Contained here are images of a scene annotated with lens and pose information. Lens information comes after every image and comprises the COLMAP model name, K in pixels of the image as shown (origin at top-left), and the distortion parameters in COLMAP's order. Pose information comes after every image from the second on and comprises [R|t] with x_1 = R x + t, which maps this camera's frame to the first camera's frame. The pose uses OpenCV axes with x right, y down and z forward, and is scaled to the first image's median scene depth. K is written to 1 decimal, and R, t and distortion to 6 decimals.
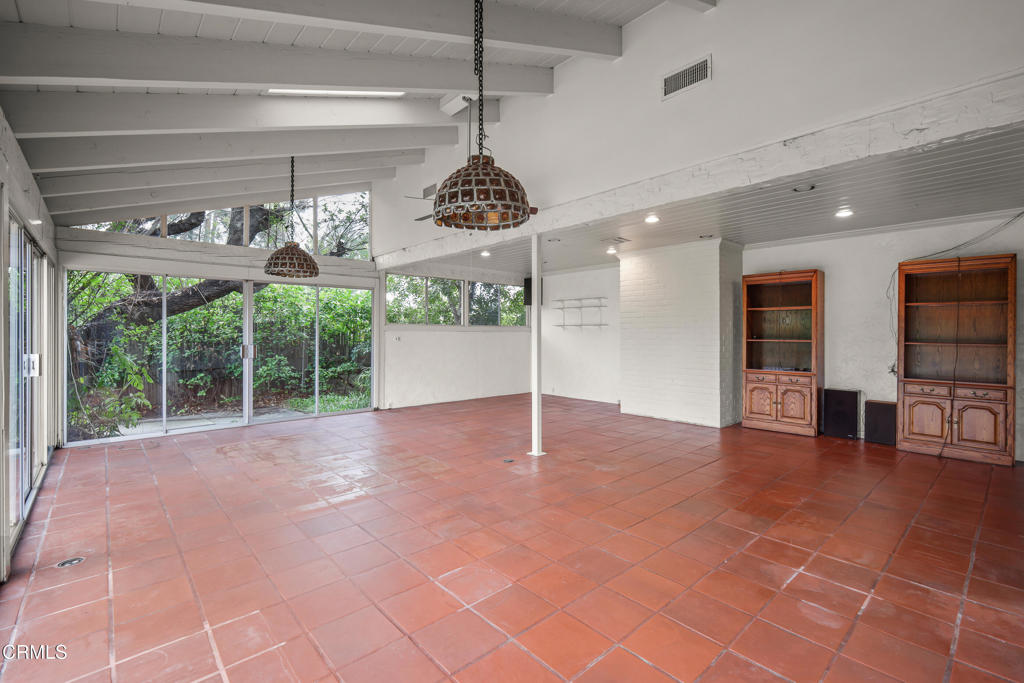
lens RADIAL K [[454.1, 0, 497.9], [0, 454.1, 336.5], [0, 0, 1]] dist [-0.000928, -0.001478]
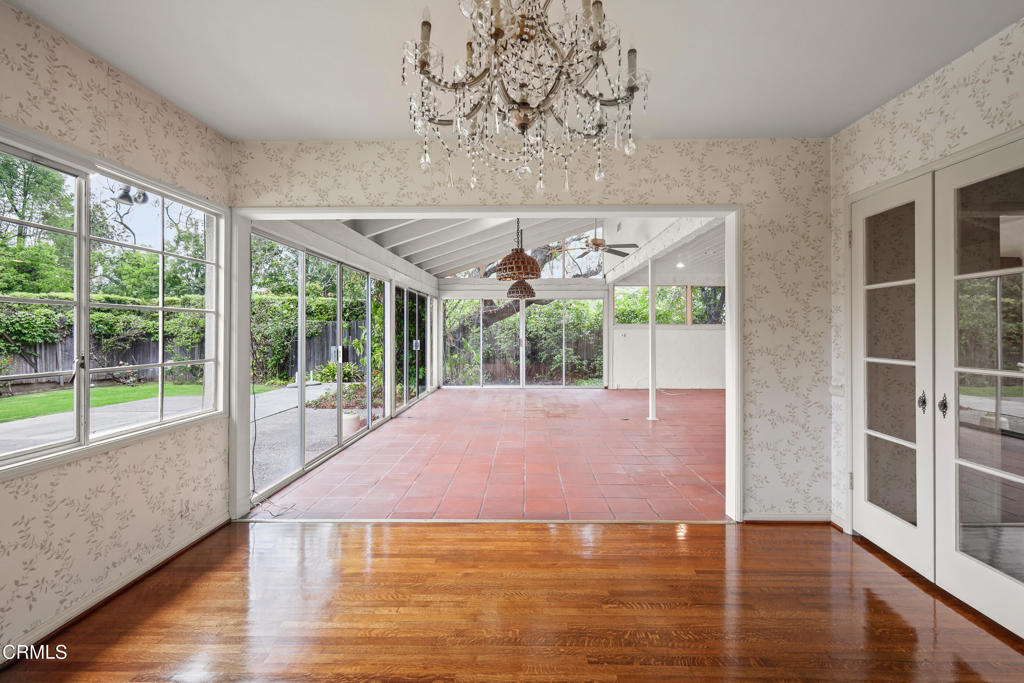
lens RADIAL K [[454.1, 0, 515.0], [0, 454.1, 333.6], [0, 0, 1]] dist [-0.000928, -0.001478]
pose [[0.742092, 0.004187, -0.670285, 0.476098], [-0.006230, 0.999980, -0.000651, 0.003249], [0.670269, 0.004659, 0.742104, -0.204630]]
